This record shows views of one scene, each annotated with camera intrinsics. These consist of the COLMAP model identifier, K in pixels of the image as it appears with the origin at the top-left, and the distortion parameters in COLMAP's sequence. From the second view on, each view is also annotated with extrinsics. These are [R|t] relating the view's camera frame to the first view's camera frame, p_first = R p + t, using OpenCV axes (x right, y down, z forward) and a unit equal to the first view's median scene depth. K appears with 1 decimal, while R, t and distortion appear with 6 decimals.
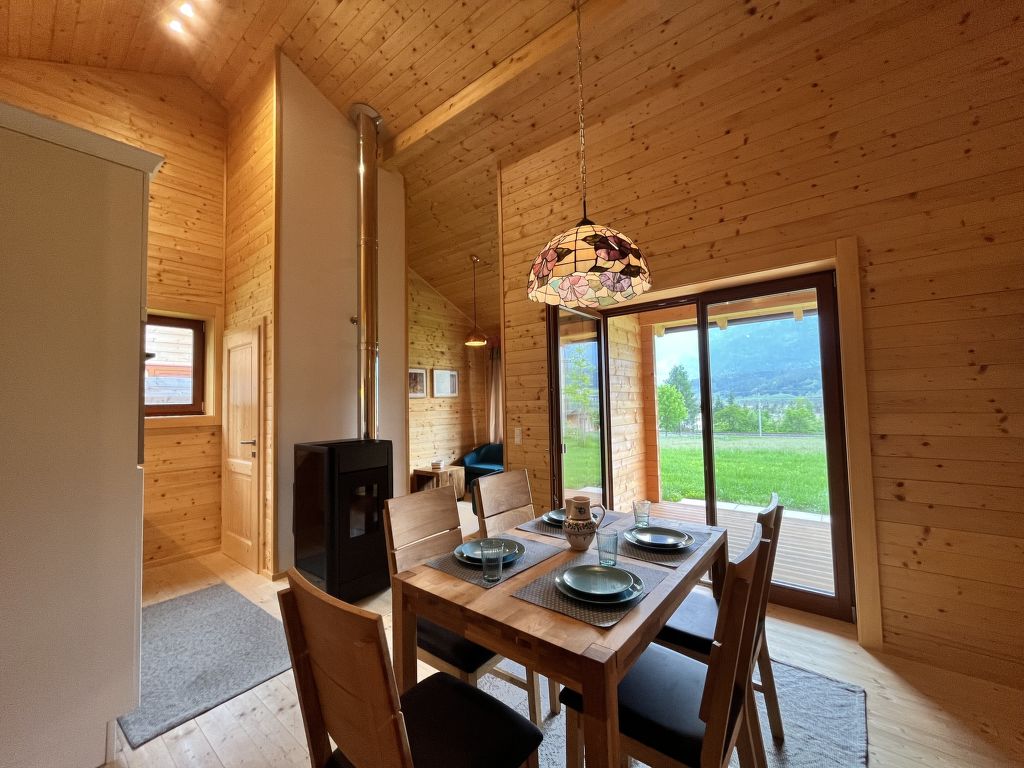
lens RADIAL K [[412.3, 0, 509.4], [0, 412.3, 383.0], [0, 0, 1]] dist [-0.001740, -0.000454]
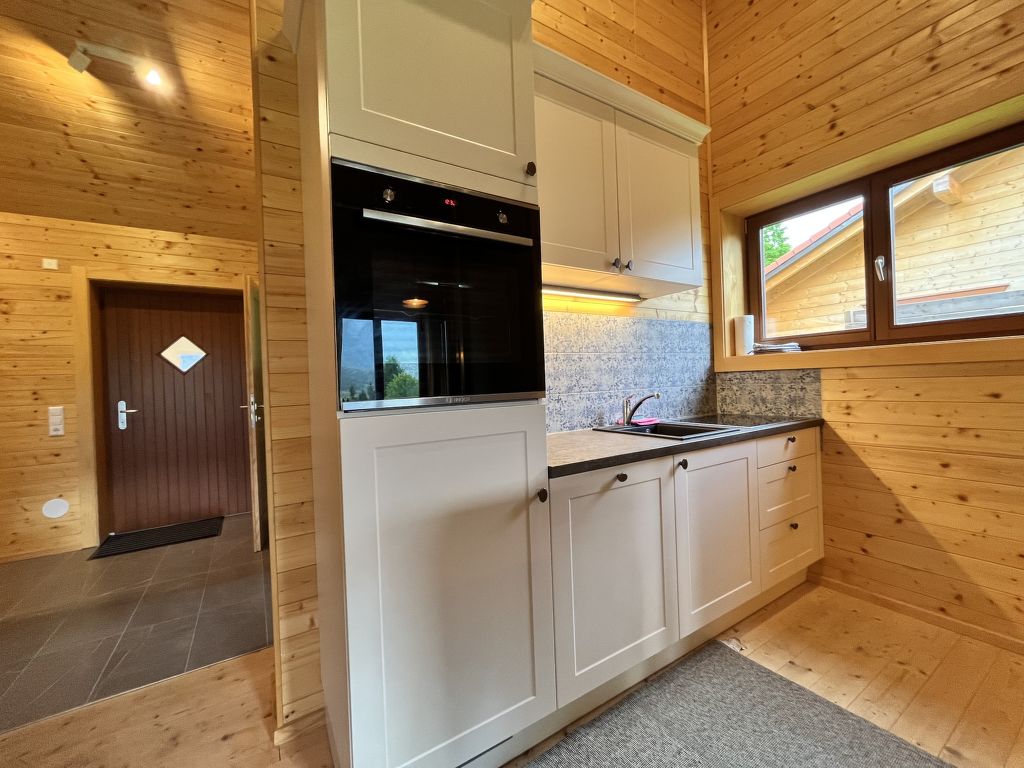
lens RADIAL K [[412.3, 0, 509.4], [0, 412.3, 383.0], [0, 0, 1]] dist [-0.001740, -0.000454]
pose [[-0.323629, 0.038882, -0.945385, -0.185567], [0.089732, 0.995913, 0.010243, 0.074684], [0.941919, -0.081517, -0.325796, 0.608144]]
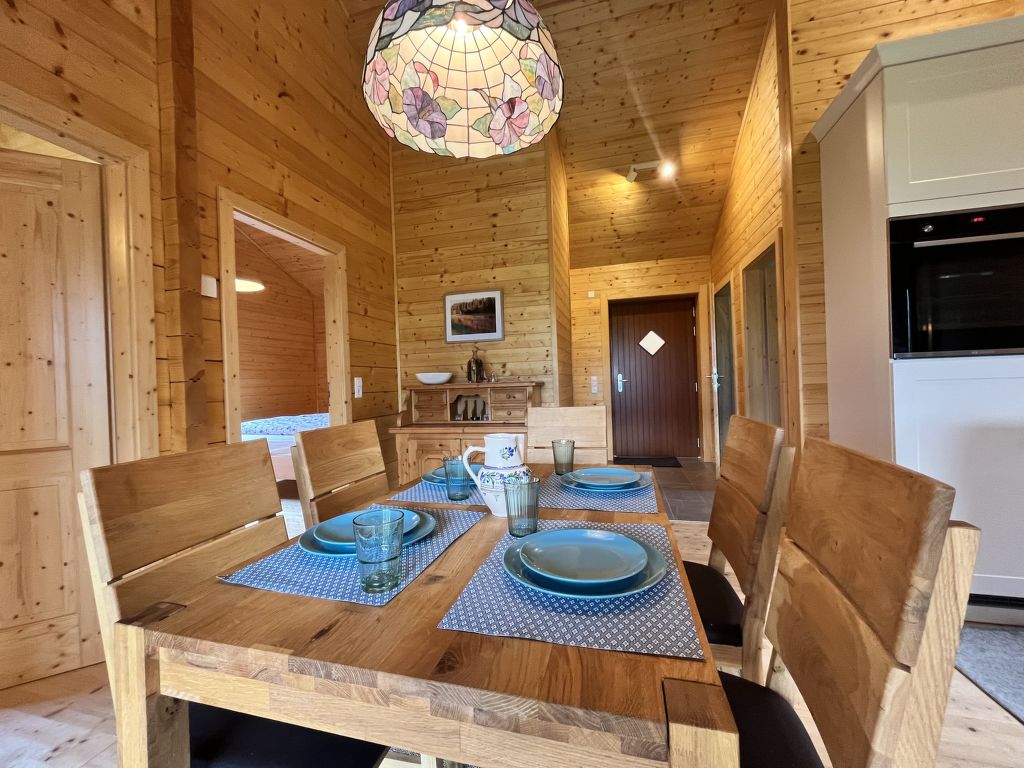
lens RADIAL K [[413.2, 0, 509.8], [0, 413.2, 383.1], [0, 0, 1]] dist [-0.002184, -0.000055]
pose [[-0.911525, 0.056913, -0.407289, 0.173697], [0.076410, 0.996571, -0.031751, 0.094035], [0.404085, -0.060063, -0.912747, 0.668430]]
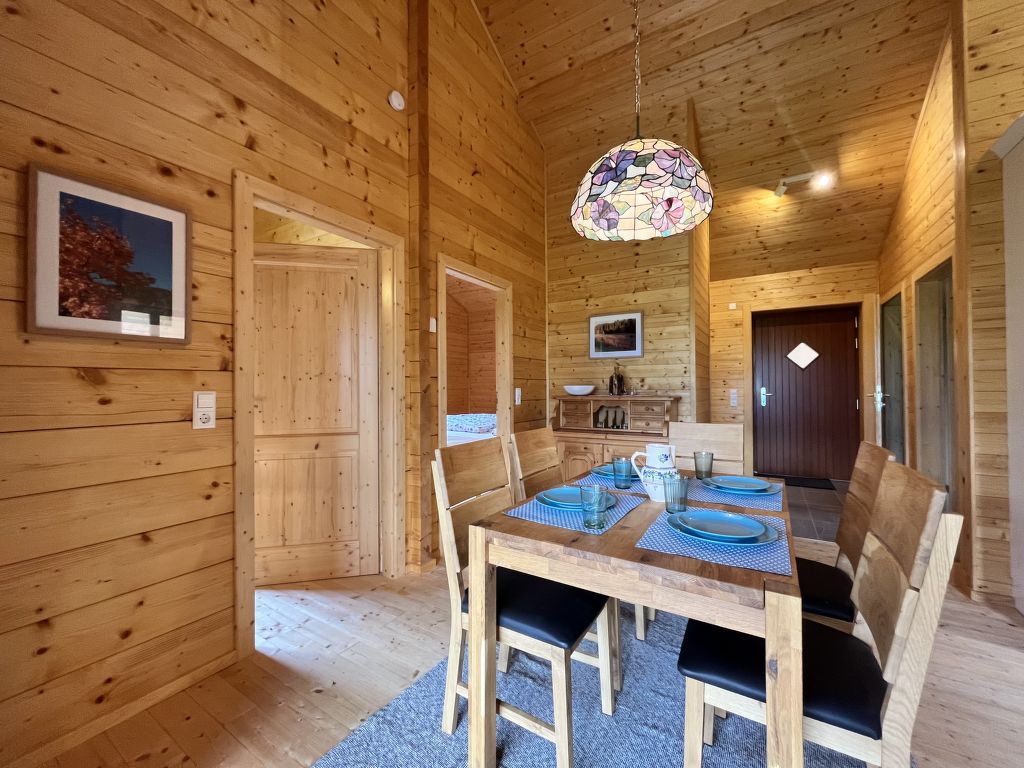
lens RADIAL K [[413.2, 0, 509.8], [0, 413.2, 383.1], [0, 0, 1]] dist [-0.002184, -0.000055]
pose [[-0.991934, 0.029246, -0.123339, 0.253187], [0.036306, 0.997805, -0.055389, 0.077520], [0.121448, -0.059420, -0.990818, 0.784904]]
